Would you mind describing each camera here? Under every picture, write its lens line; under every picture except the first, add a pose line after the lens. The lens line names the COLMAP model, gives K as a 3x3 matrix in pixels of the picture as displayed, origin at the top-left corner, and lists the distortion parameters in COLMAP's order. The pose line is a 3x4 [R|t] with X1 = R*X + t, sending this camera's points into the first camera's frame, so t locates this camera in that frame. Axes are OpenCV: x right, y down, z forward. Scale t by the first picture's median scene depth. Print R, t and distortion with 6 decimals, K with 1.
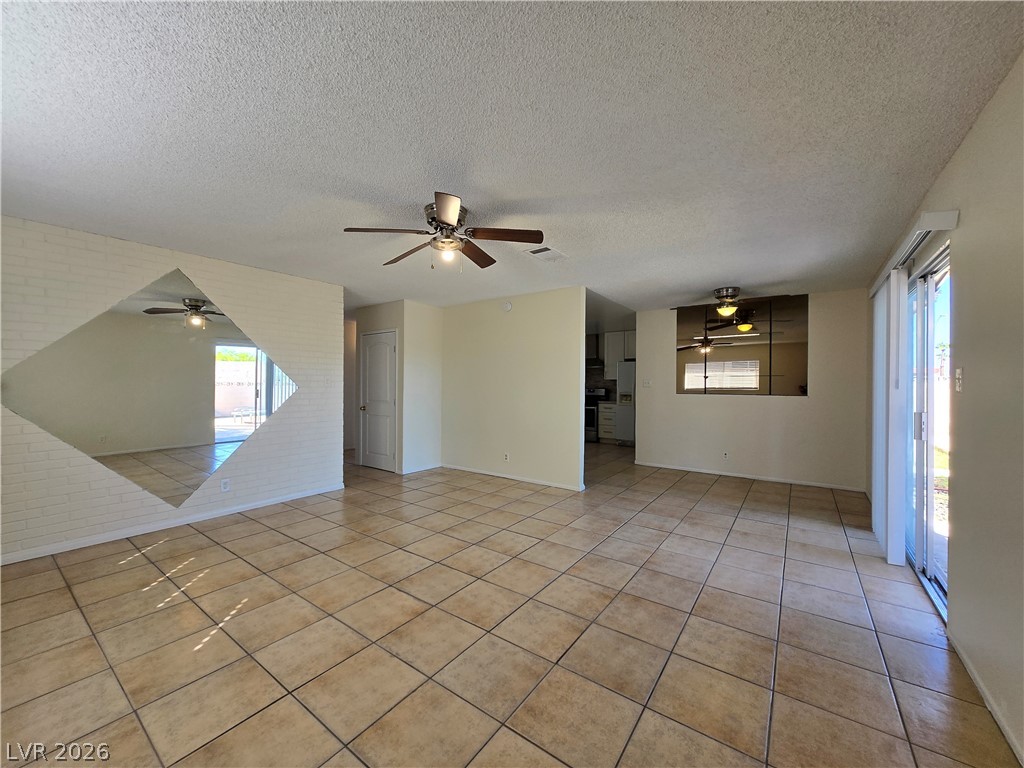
lens RADIAL K [[399.4, 0, 505.2], [0, 399.4, 382.9], [0, 0, 1]] dist [0.001788, 0.000058]
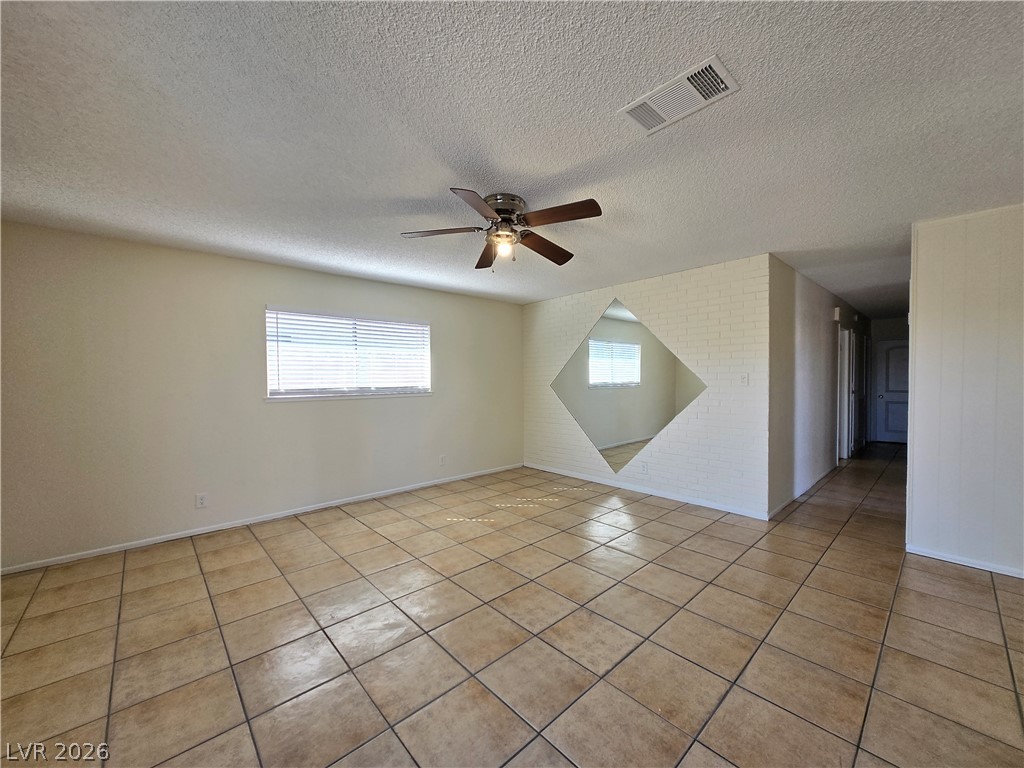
lens RADIAL K [[399.4, 0, 506.4], [0, 399.4, 382.7], [0, 0, 1]] dist [0.001788, 0.000058]
pose [[-0.196069, 0.007742, -0.980560, 0.725486], [0.006327, 0.999958, 0.006630, -0.013384], [0.980570, -0.004904, -0.196110, 1.099979]]
